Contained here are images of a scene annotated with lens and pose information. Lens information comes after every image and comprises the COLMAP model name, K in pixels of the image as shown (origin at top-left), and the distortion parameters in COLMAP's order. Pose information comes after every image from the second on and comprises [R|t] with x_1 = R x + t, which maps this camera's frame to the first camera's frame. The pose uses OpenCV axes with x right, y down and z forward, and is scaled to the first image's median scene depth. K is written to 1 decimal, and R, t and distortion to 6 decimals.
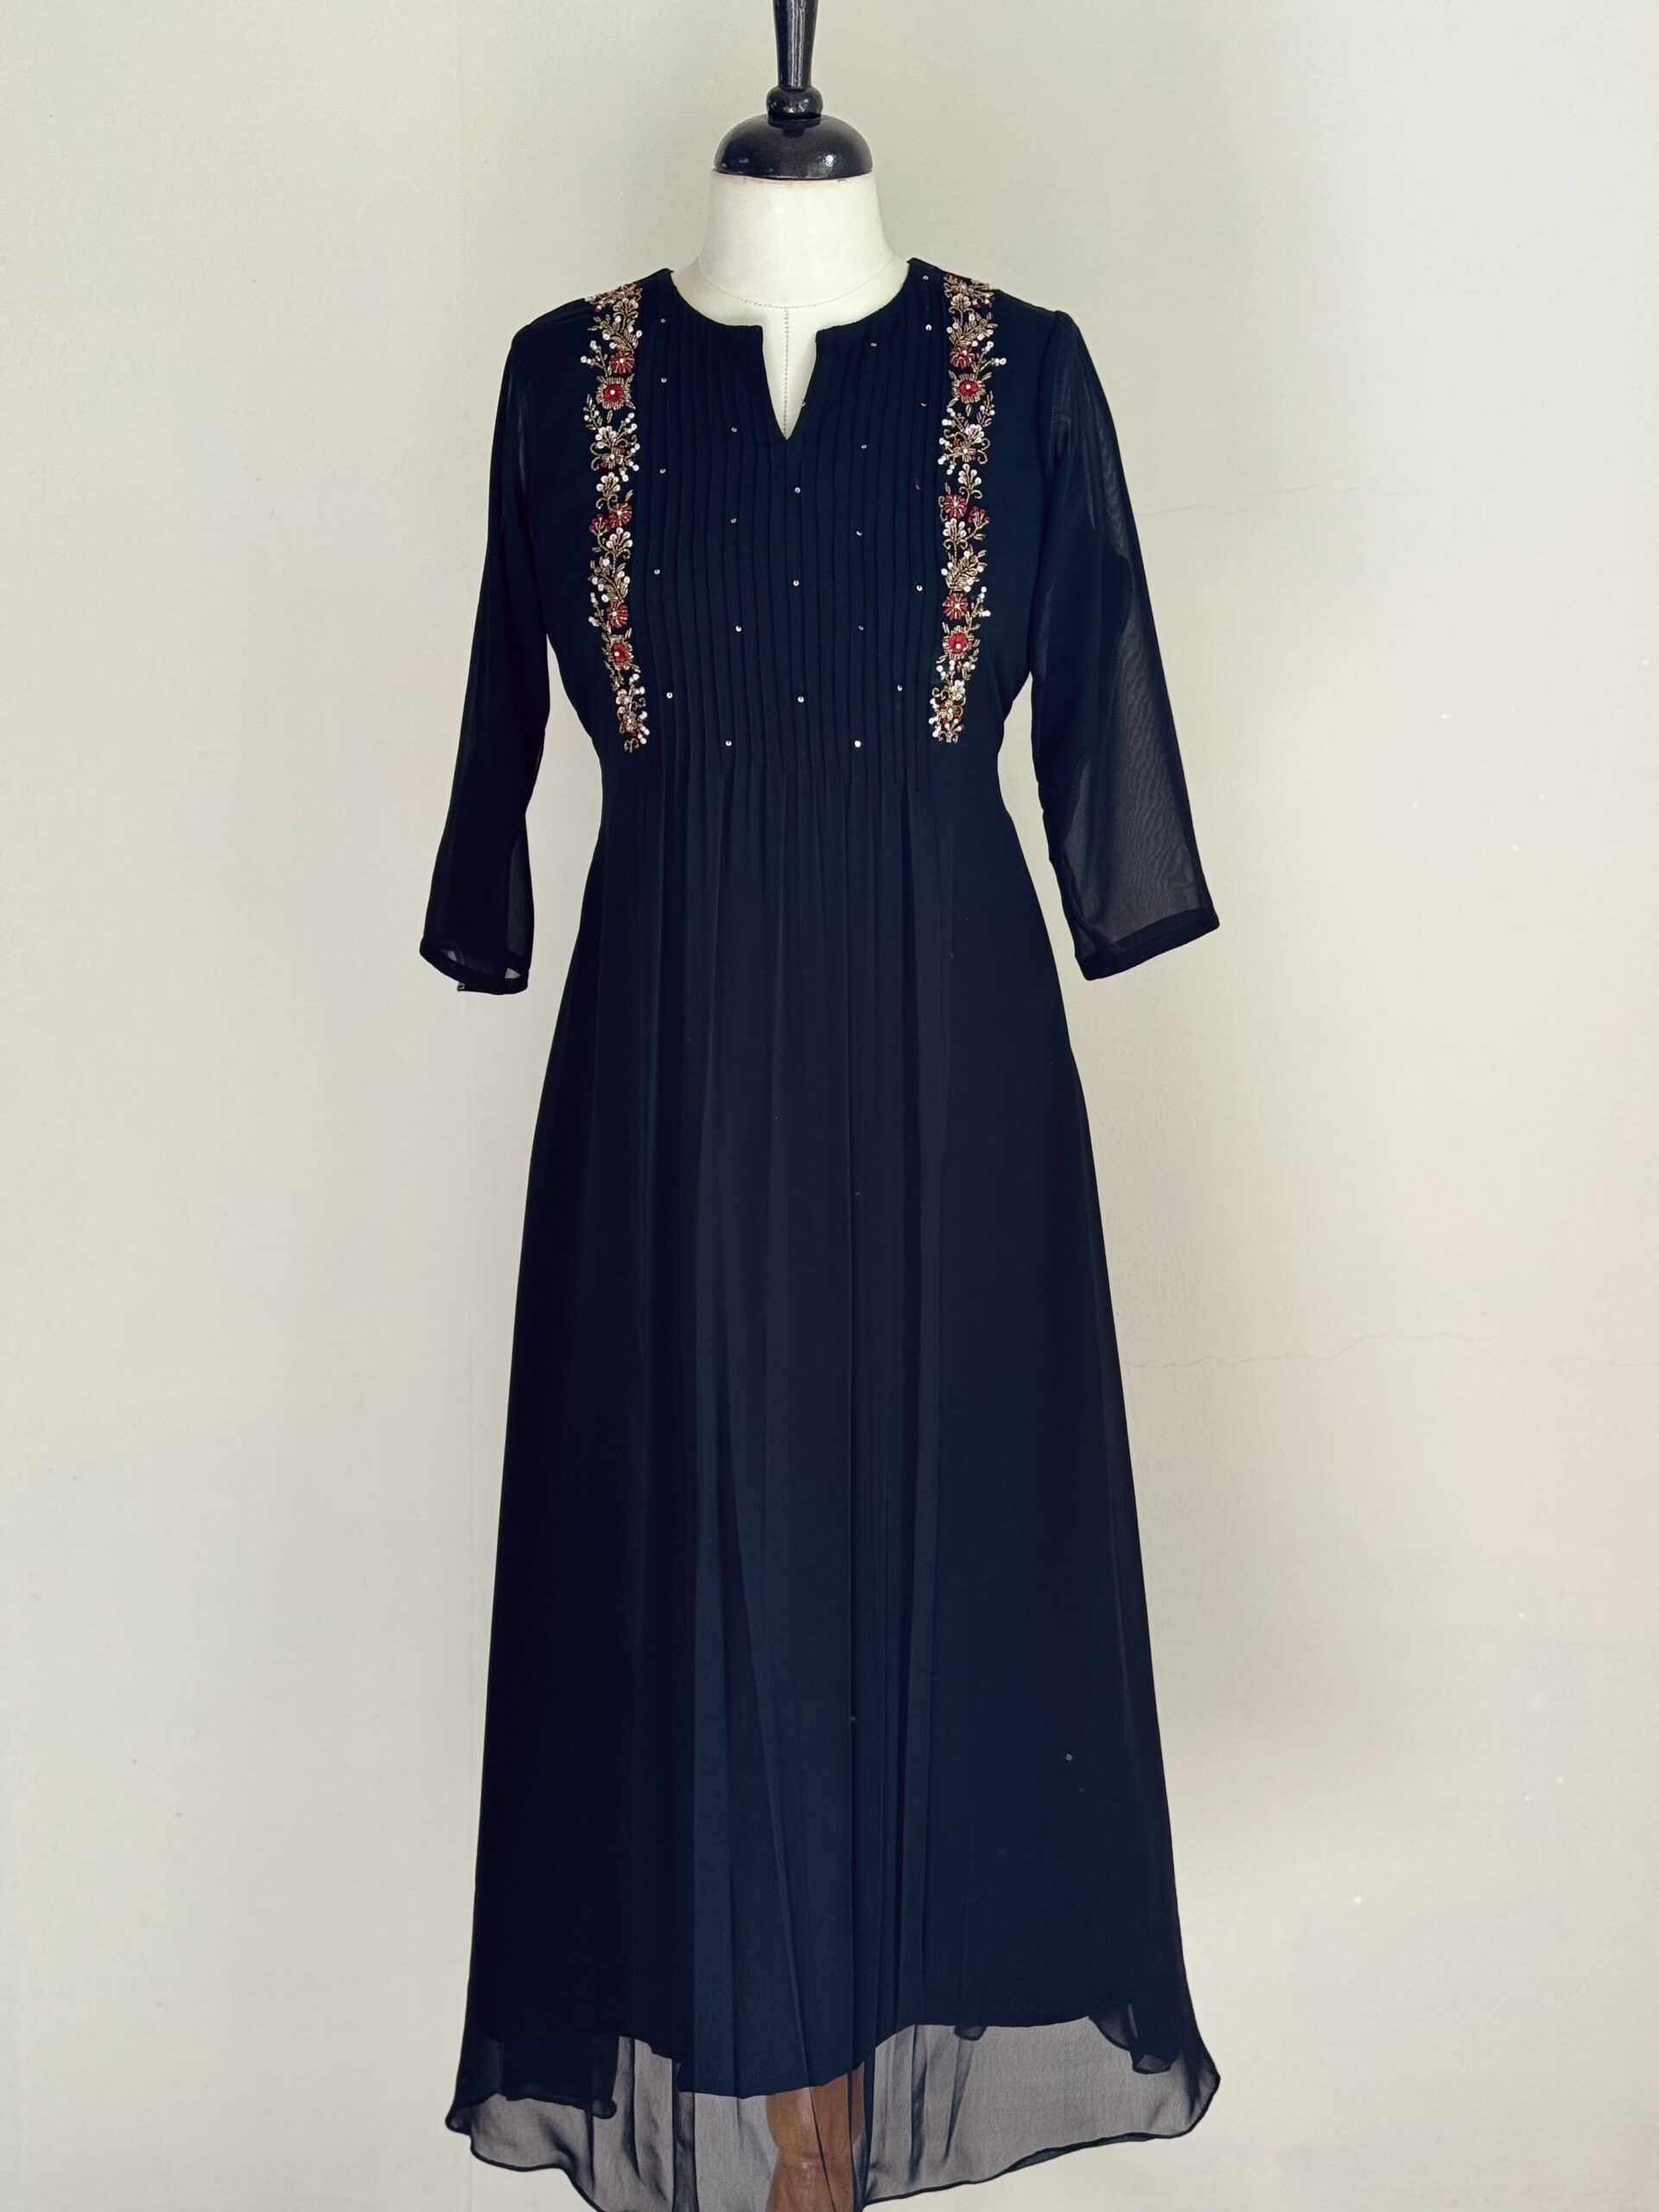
lens RADIAL K [[3097.1, 0, 818.2], [0, 3097.1, 1111.8], [0, 0, 1]] dist [0.133882, 0.000000]
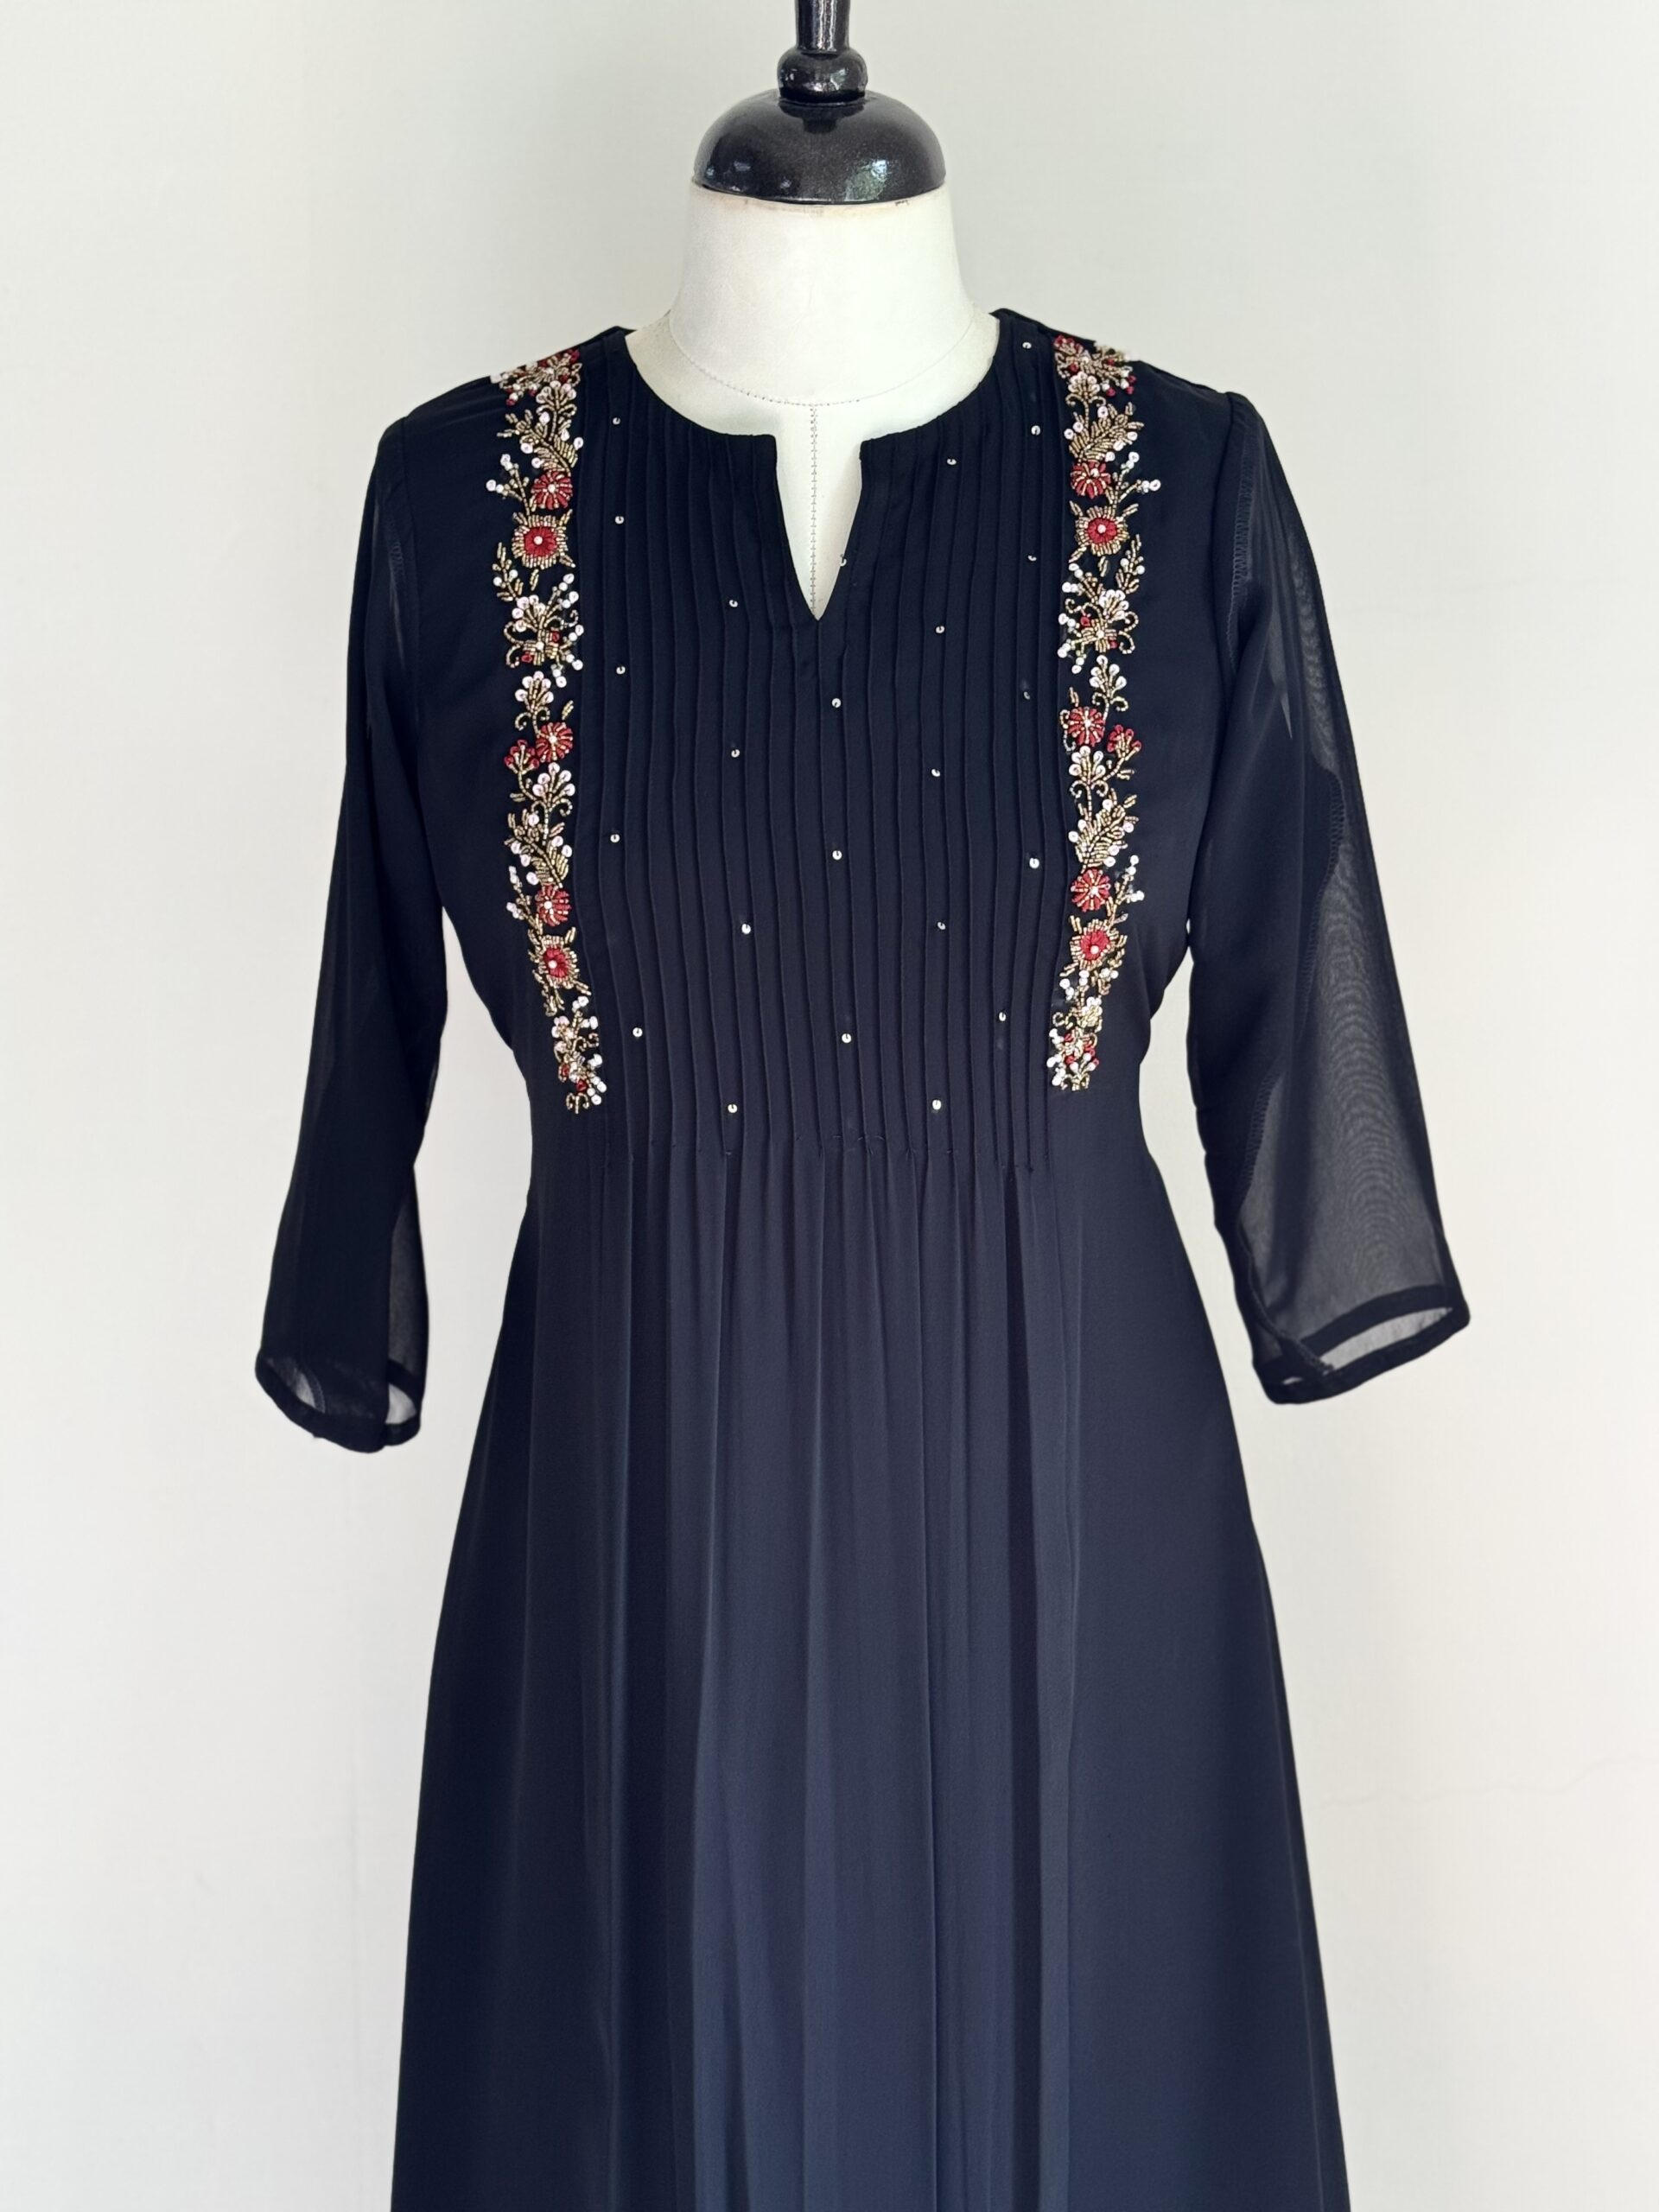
lens RADIAL K [[3097.1, 0, 834.4], [0, 3097.1, 1103.5], [0, 0, 1]] dist [0.133882, 0.000000]
pose [[0.999504, -0.013108, 0.028641, -0.025691], [0.011529, 0.998441, 0.054618, -0.150769], [-0.029312, -0.054261, 0.998096, 0.364593]]
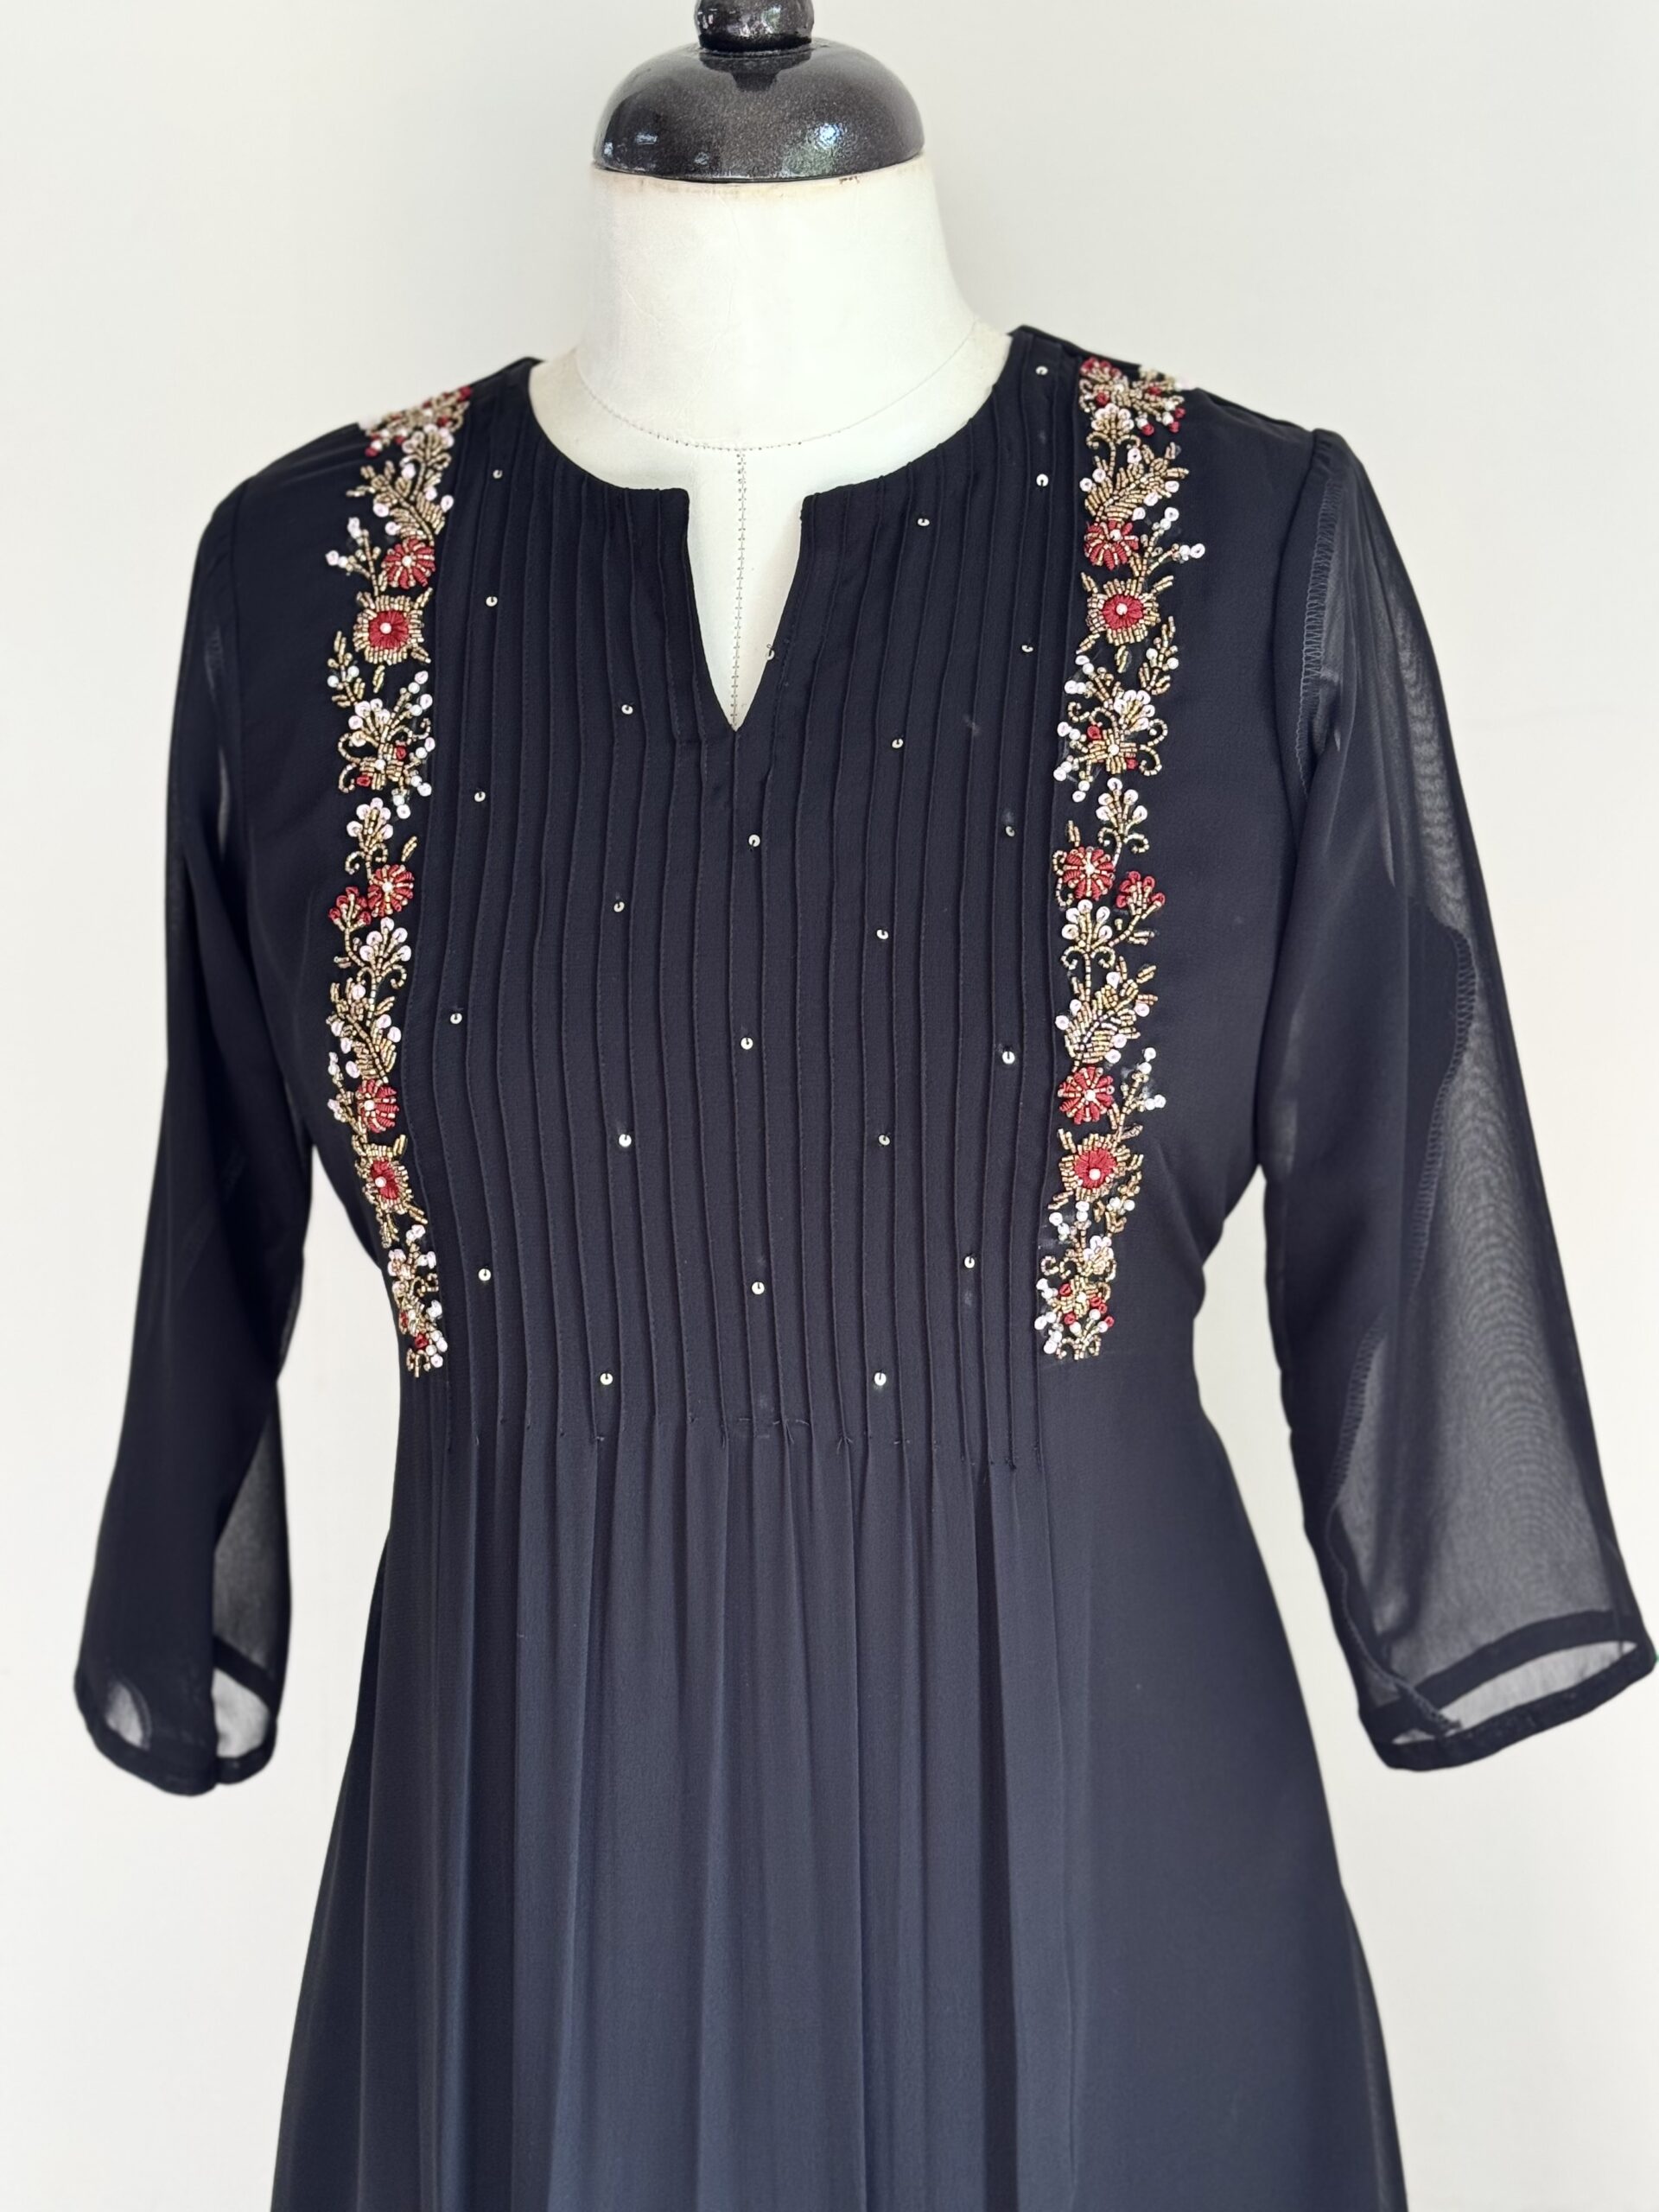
lens RADIAL K [[3097.1, 0, 831.5], [0, 3097.1, 1109.5], [0, 0, 1]] dist [0.133882, 0.000000]
pose [[0.995590, 0.000951, -0.093806, 0.048385], [0.001242, 0.999727, 0.023312, -0.167197], [0.093803, -0.023326, 0.995318, 0.524050]]
